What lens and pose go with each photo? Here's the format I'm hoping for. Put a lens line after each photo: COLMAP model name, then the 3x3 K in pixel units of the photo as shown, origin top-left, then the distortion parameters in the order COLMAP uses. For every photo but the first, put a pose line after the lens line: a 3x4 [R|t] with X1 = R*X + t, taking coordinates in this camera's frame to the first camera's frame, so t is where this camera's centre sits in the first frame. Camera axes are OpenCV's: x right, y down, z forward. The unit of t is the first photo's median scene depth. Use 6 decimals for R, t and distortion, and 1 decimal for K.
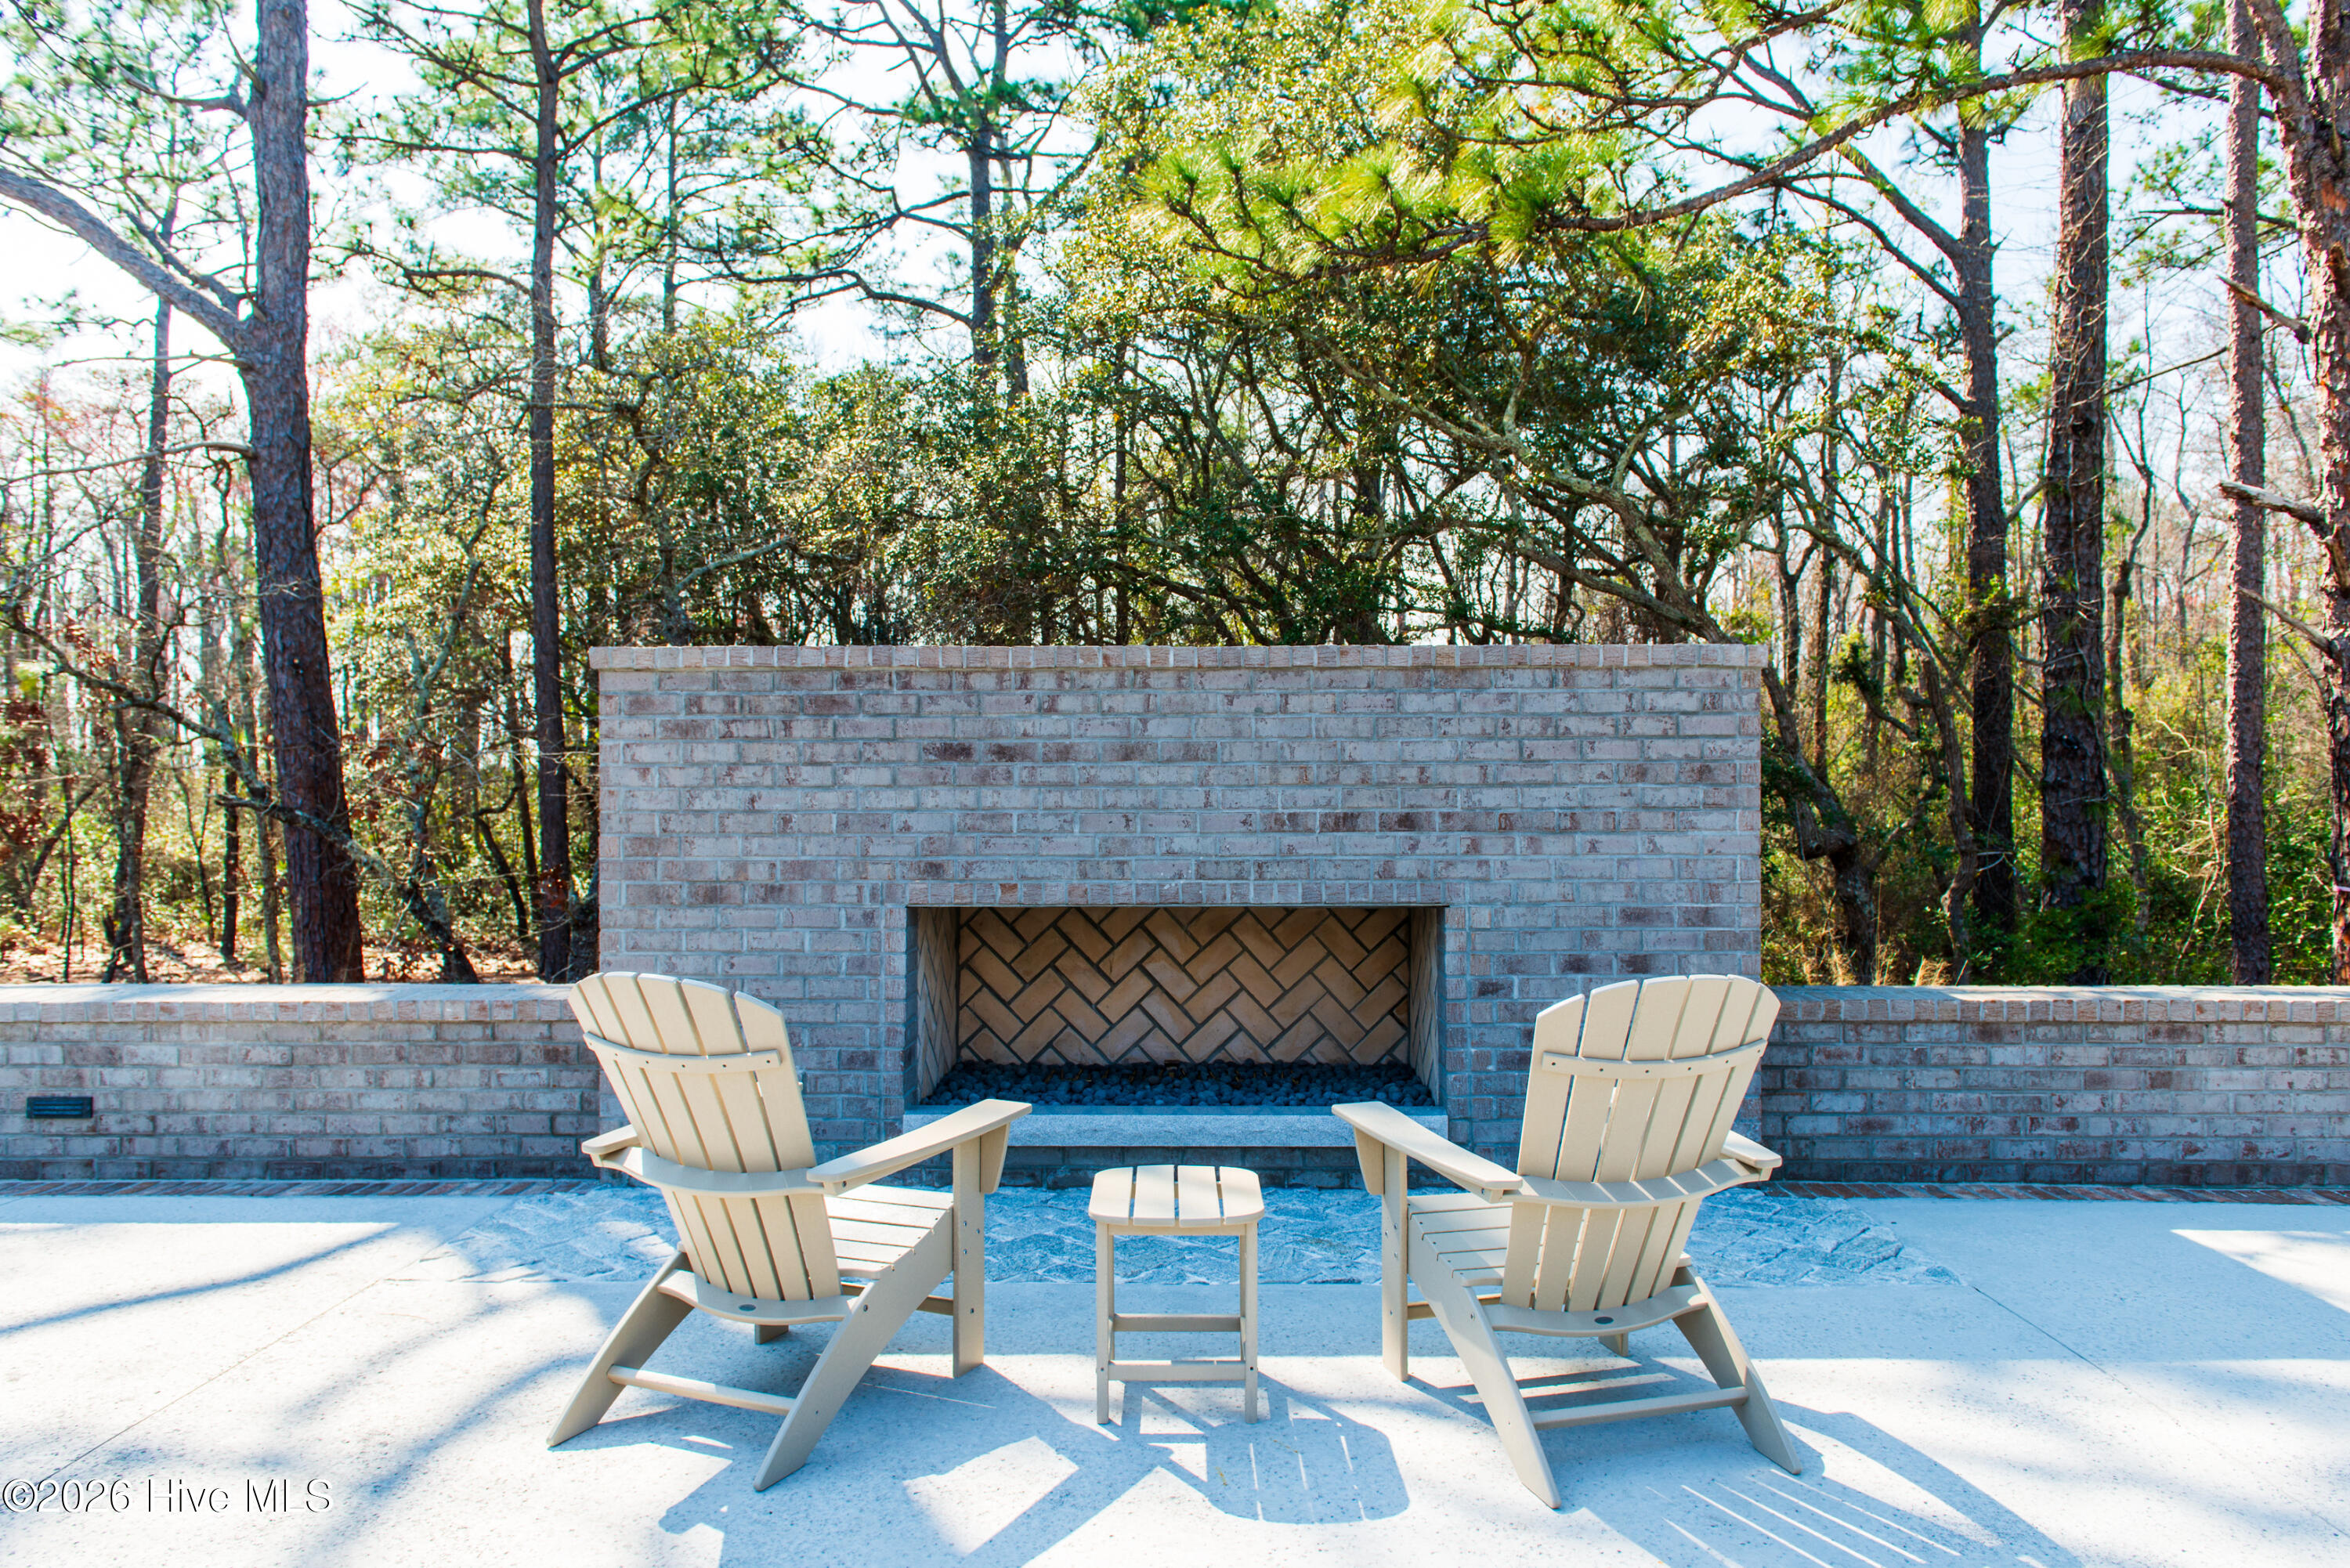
lens RADIAL K [[1634.7, 0, 1175.0], [0, 1634.7, 749.5], [0, 0, 1]] dist [-0.002465, -0.002225]
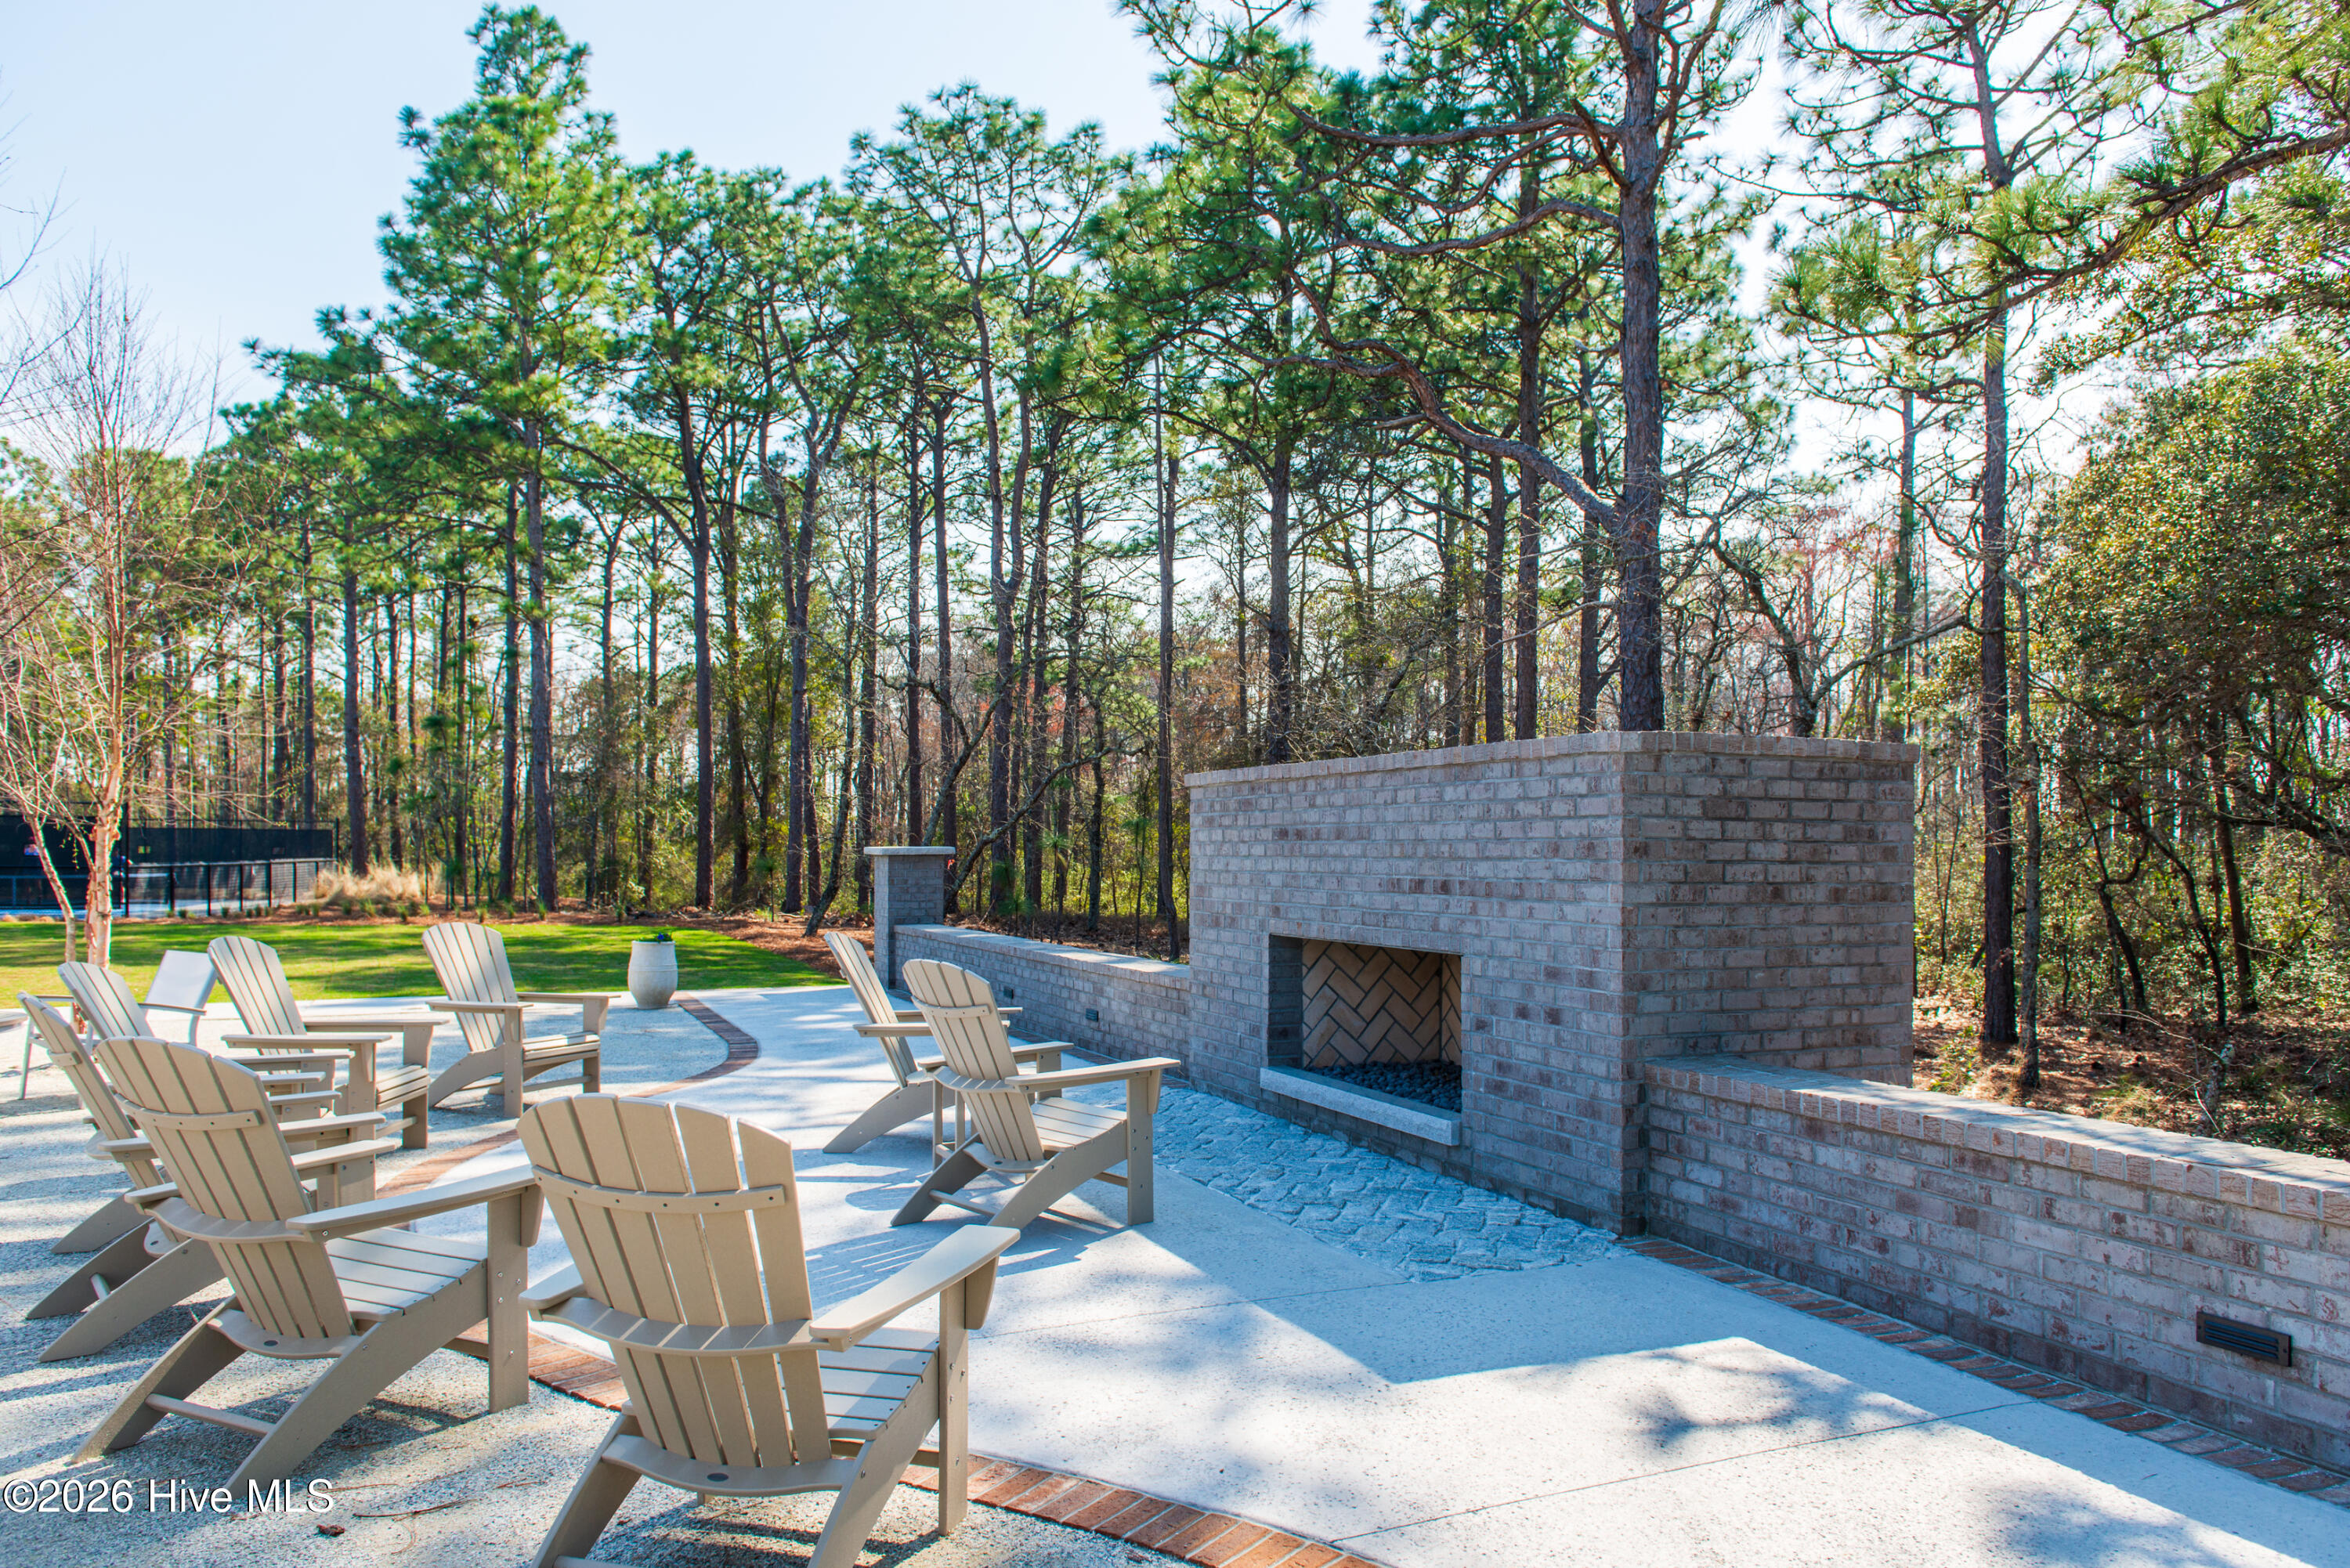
lens RADIAL K [[1643.5, 0, 1175.0], [0, 1643.5, 784.0], [0, 0, 1]] dist [0.000309, 0.000912]
pose [[0.410368, -0.032778, -0.911331, 1.220643], [0.010802, 0.999458, -0.031084, 0.001425], [0.911856, 0.002912, 0.410500, 0.281897]]
